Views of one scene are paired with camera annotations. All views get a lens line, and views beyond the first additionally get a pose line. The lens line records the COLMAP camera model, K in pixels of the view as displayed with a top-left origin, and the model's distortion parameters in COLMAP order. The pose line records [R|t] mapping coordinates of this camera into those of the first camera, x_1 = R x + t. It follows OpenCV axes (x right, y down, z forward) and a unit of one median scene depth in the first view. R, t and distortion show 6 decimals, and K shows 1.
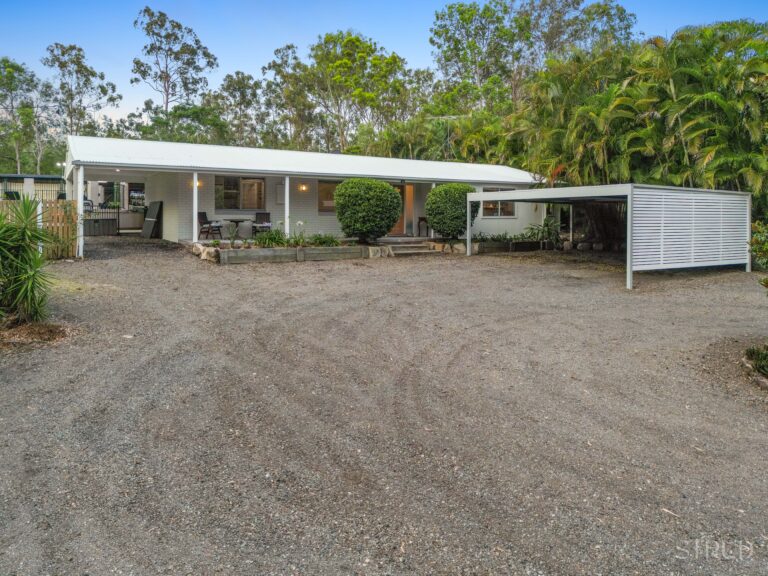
lens RADIAL K [[558.0, 0, 382.1], [0, 558.0, 265.7], [0, 0, 1]] dist [-0.006801, -0.004058]
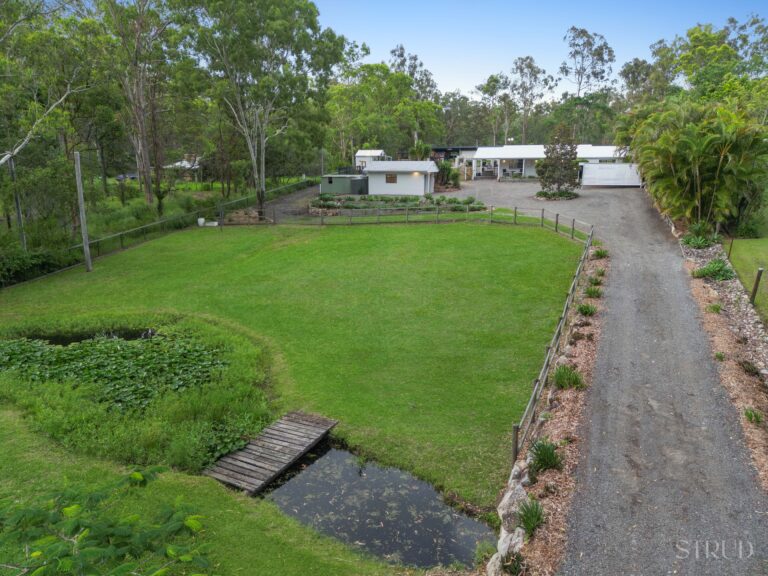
lens RADIAL K [[535.8, 0, 384.0], [0, 535.8, 288.0], [0, 0, 1]] dist [0.045852, -0.033588]
pose [[0.692425, 0.158618, -0.703838, 0.365935], [-0.060368, 0.984850, 0.162558, 0.031215], [0.718960, -0.070070, 0.691511, -0.438715]]
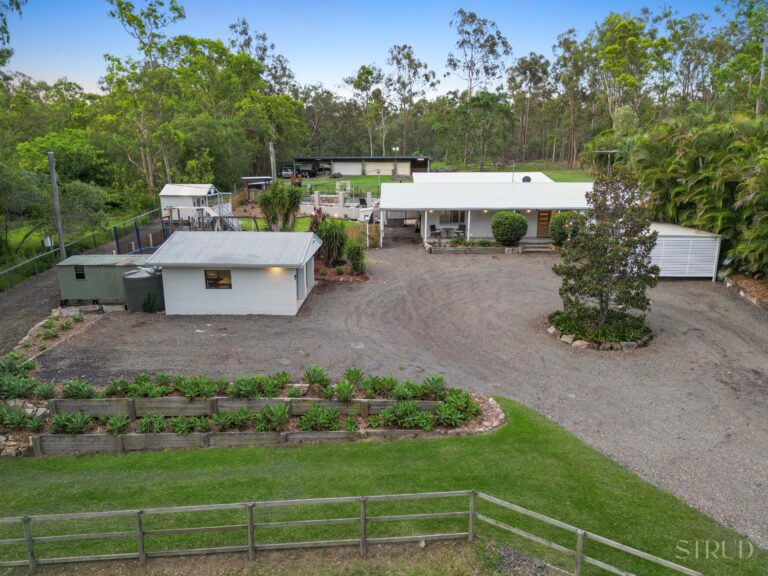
lens RADIAL K [[535.8, 0, 384.0], [0, 535.8, 288.0], [0, 0, 1]] dist [0.045852, -0.033588]
pose [[0.850817, 0.120157, -0.511540, 0.122137], [-0.042162, 0.985976, 0.161473, -0.036972], [0.523768, -0.115816, 0.843951, -0.176937]]
